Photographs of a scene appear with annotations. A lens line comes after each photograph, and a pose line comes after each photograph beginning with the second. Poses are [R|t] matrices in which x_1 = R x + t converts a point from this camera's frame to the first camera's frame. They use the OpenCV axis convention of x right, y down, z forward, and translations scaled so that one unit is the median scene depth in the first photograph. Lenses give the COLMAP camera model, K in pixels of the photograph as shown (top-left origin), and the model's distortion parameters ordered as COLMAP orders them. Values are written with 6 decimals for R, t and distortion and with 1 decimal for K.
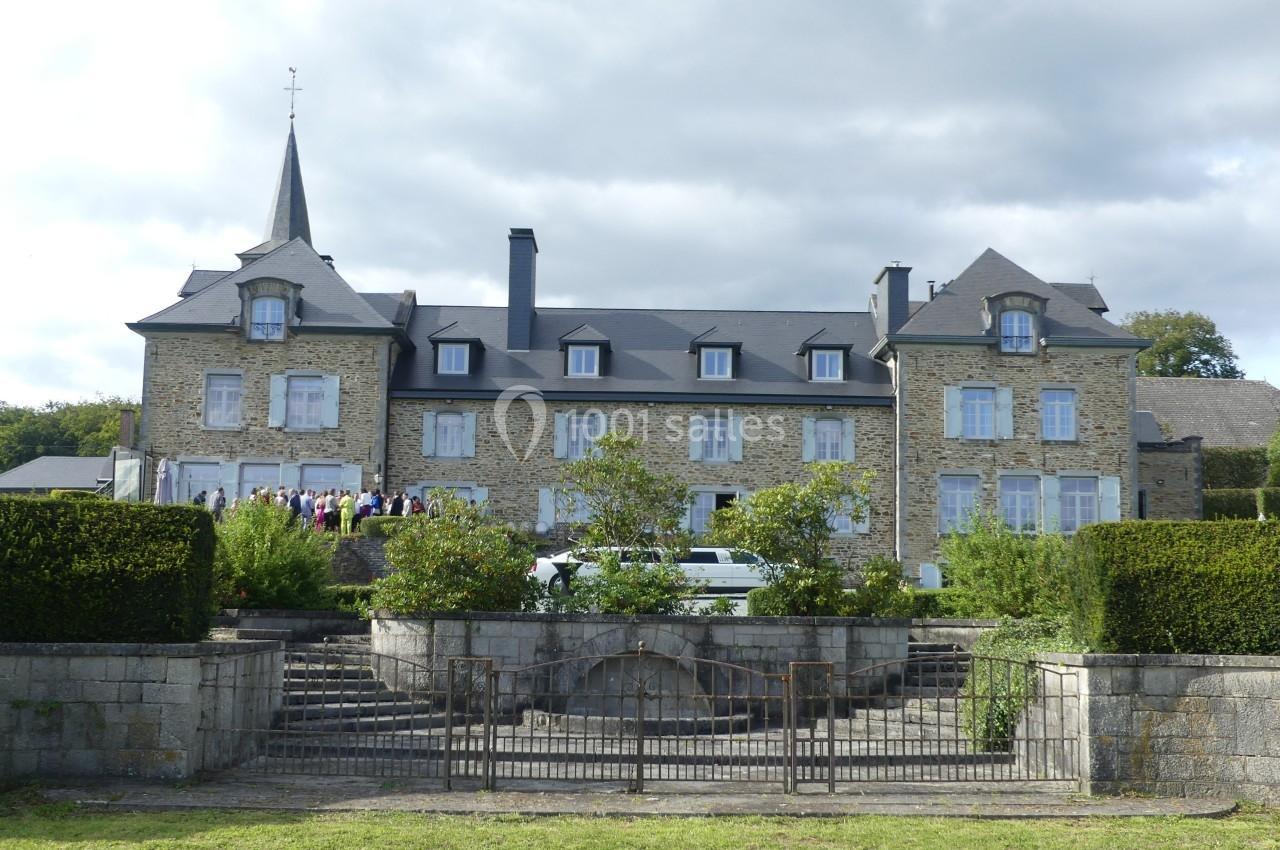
lens RADIAL K [[1321.6, 0, 640.0], [0, 1321.6, 425.0], [0, 0, 1]] dist [-0.183357, 0.003502]
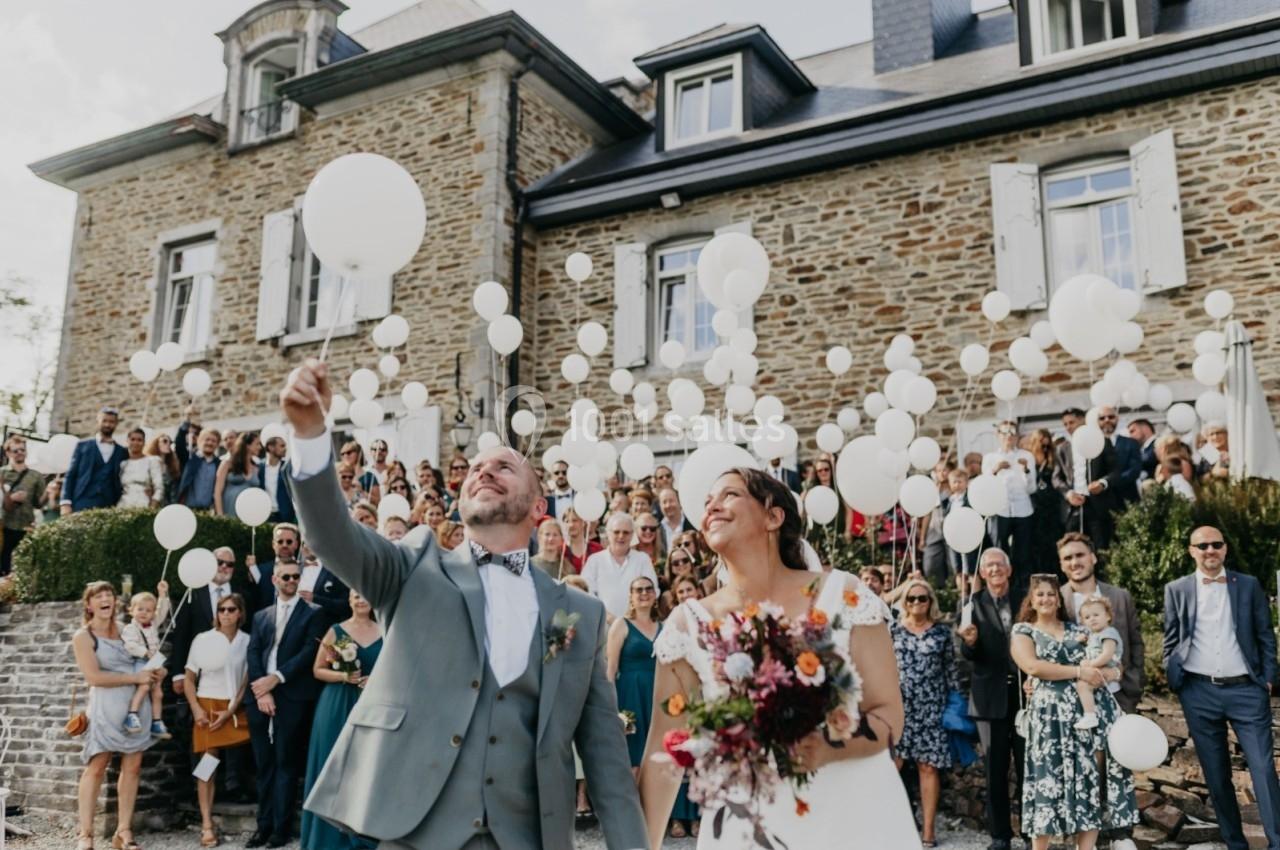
lens RADIAL K [[1267.8, 0, 640.0], [0, 1267.8, 425.0], [0, 0, 1]] dist [-0.005352, -0.000694]
pose [[0.845541, -0.111084, -0.522226, 0.014826], [0.060397, 0.991739, -0.113166, 0.076813], [0.530483, 0.064145, 0.845265, 0.719002]]
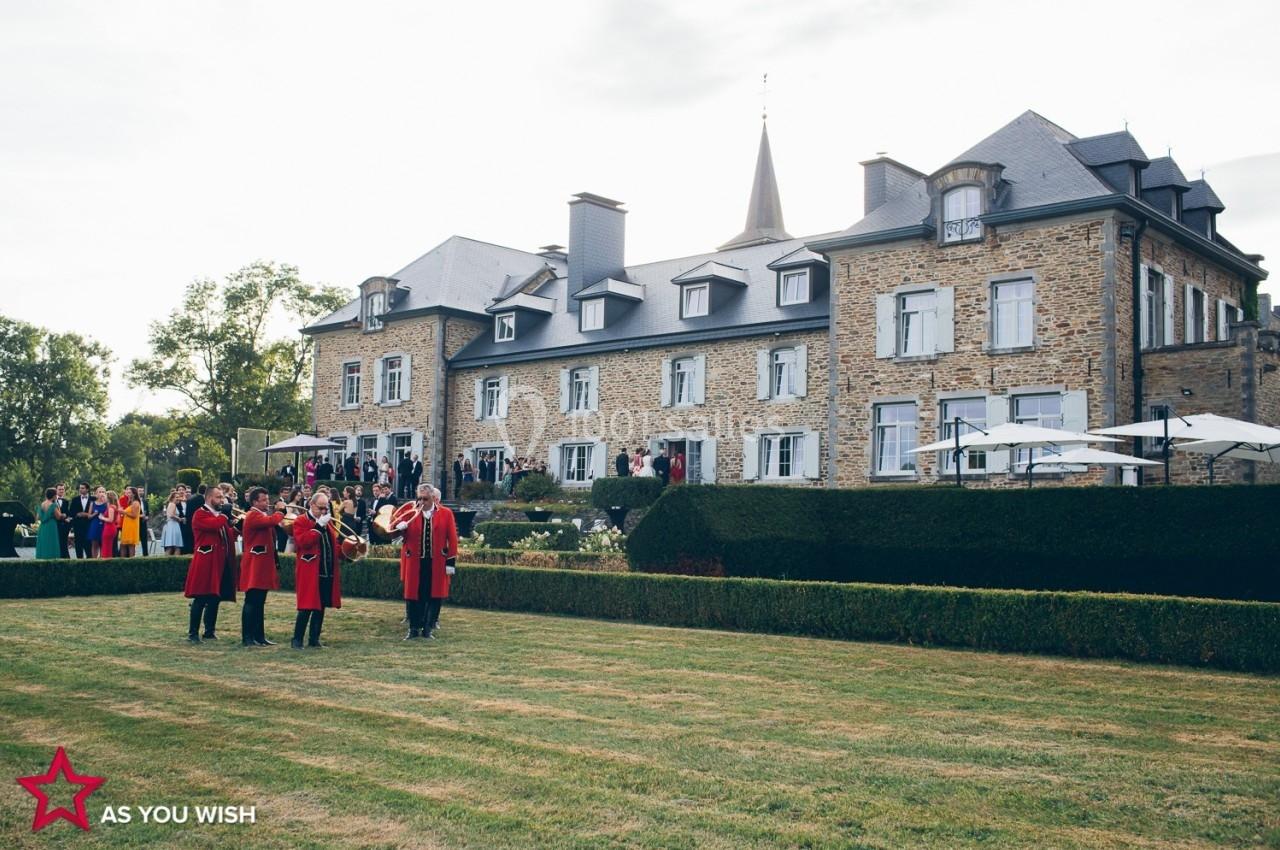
lens RADIAL K [[1321.6, 0, 640.0], [0, 1321.6, 425.0], [0, 0, 1]] dist [-0.183357, 0.003502]
pose [[0.723819, -0.058865, -0.687475, 0.683620], [0.072898, 0.997302, -0.008642, 0.047288], [0.686129, -0.043860, 0.726157, 0.300314]]
